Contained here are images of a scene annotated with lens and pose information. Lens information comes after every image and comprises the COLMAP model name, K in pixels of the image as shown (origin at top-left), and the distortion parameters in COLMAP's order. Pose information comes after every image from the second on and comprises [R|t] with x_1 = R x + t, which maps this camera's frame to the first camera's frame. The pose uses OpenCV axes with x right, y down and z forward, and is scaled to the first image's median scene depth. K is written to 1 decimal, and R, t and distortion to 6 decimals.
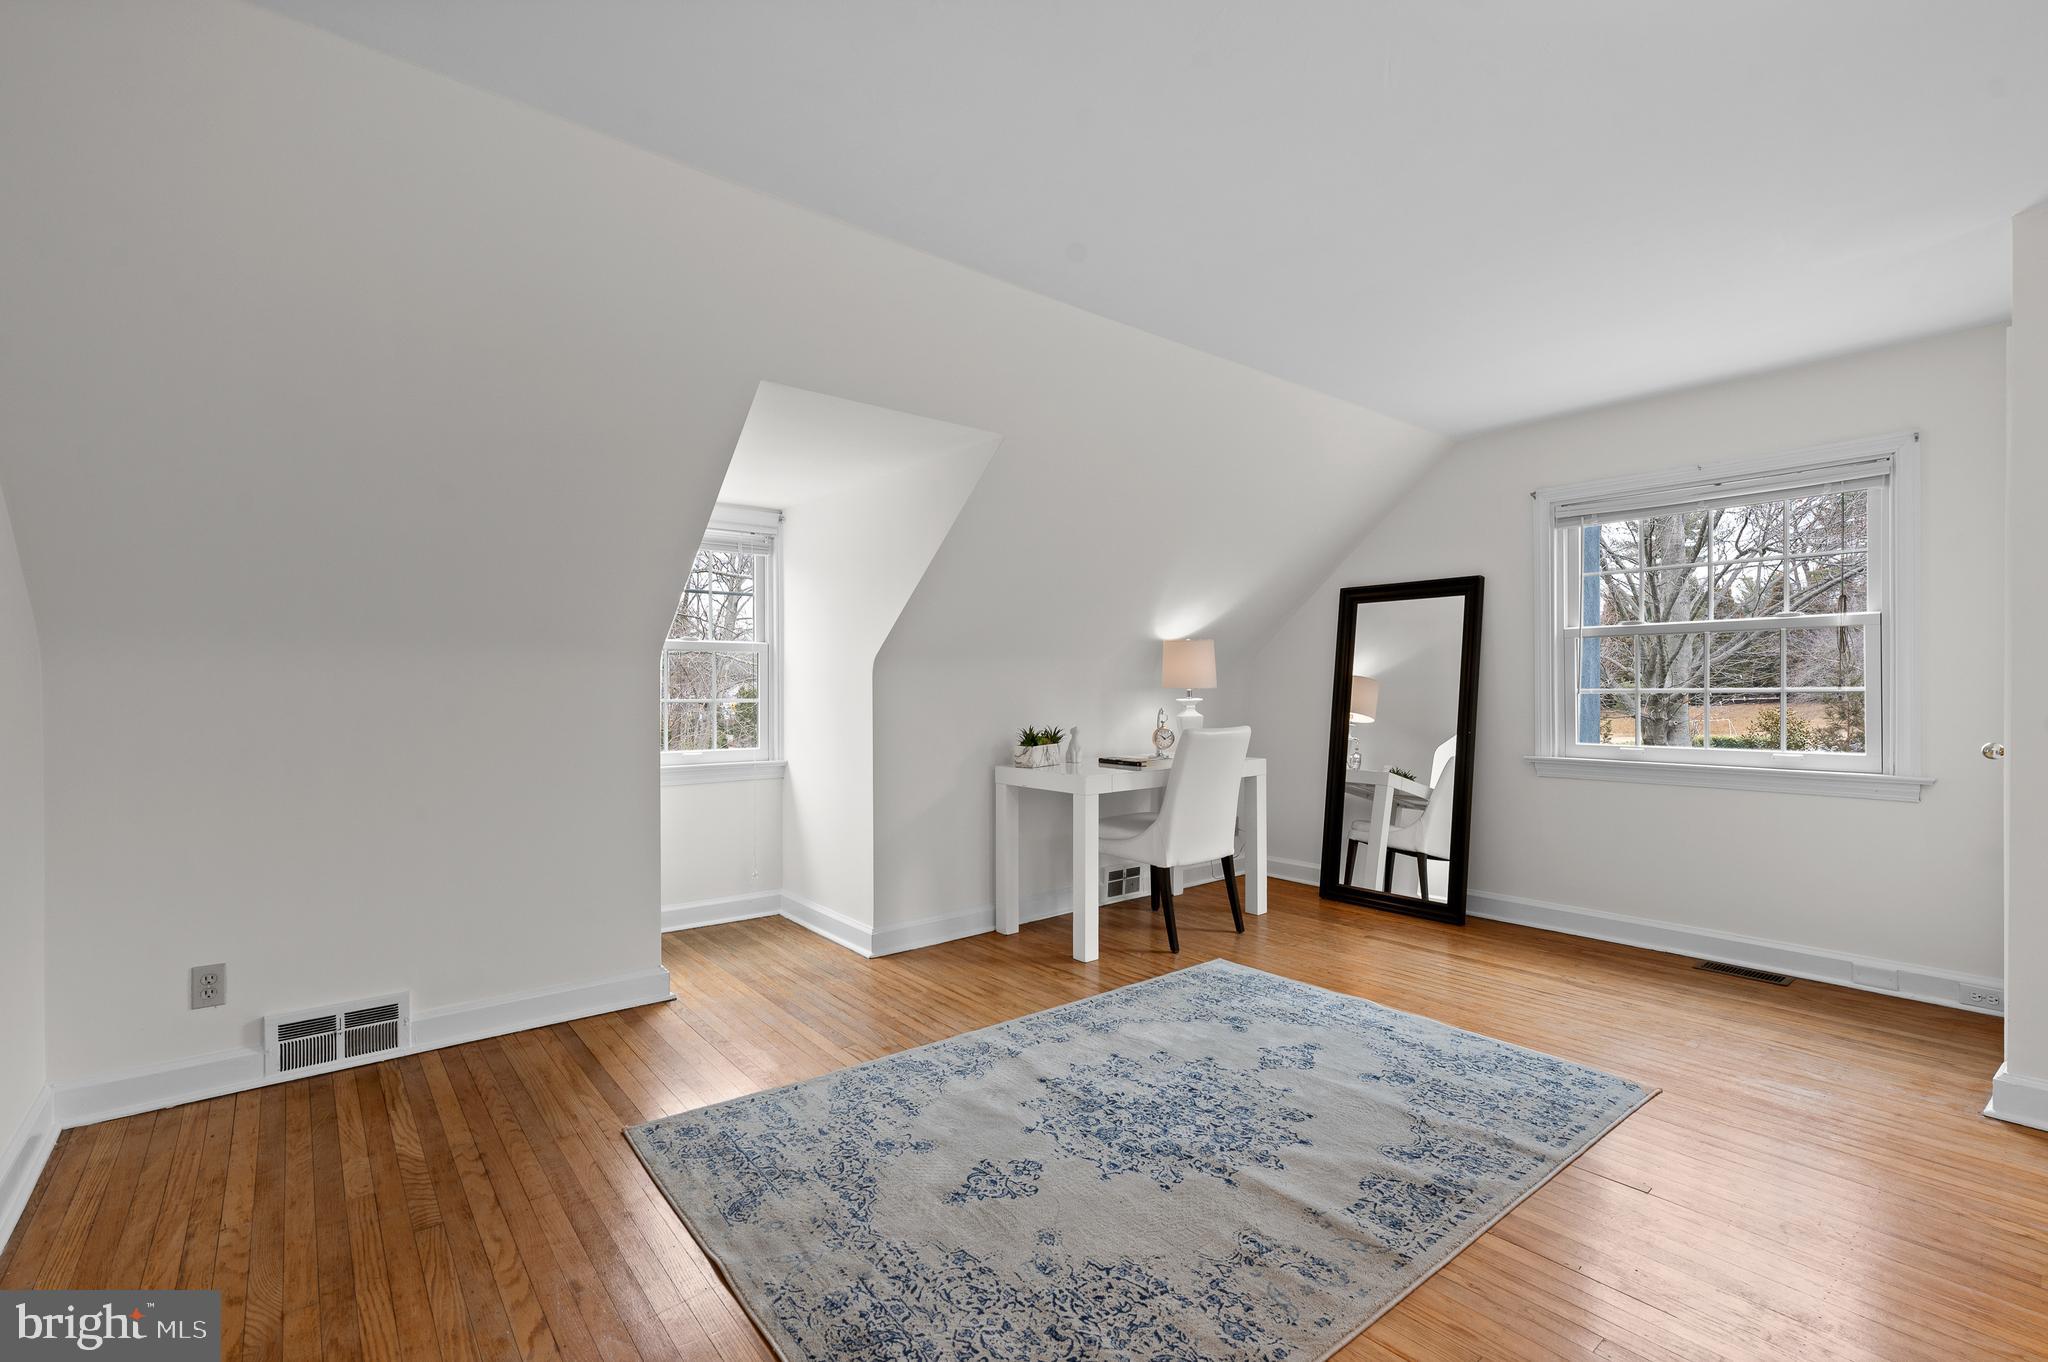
lens RADIAL K [[896.2, 0, 1028.1], [0, 896.2, 685.1], [0, 0, 1]] dist [0.001070, 0.000020]
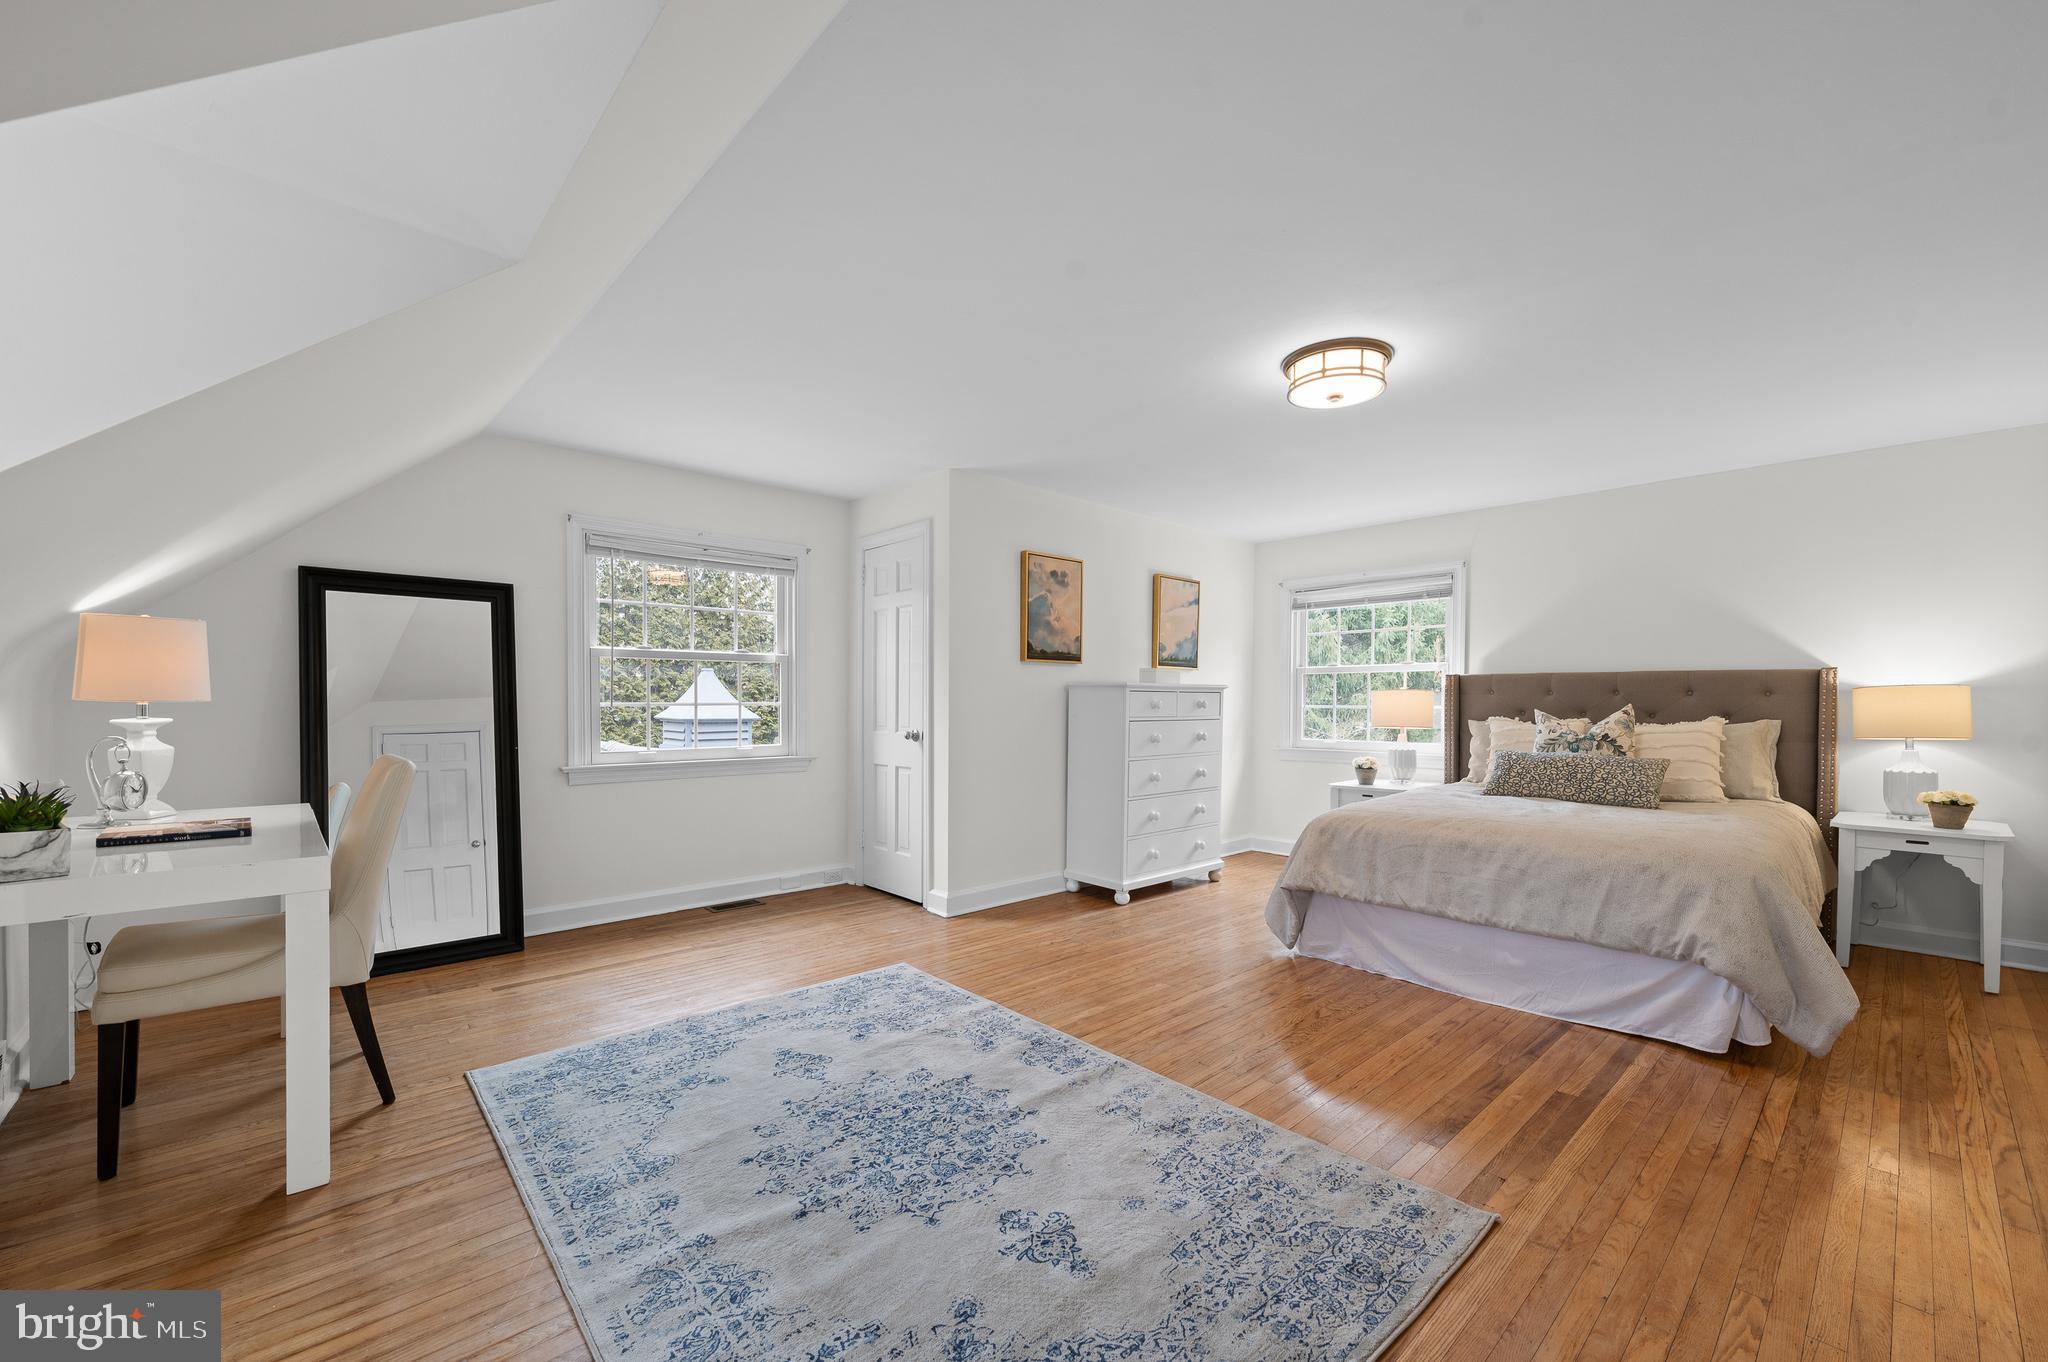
lens RADIAL K [[821.9, 0, 1030.3], [0, 821.9, 695.9], [0, 0, 1]] dist [-0.001329, -0.000193]
pose [[-0.054951, 0.007270, 0.998463, -0.551796], [-0.005320, 0.999957, -0.007574, 0.002073], [-0.998475, -0.005728, -0.054910, 0.667978]]
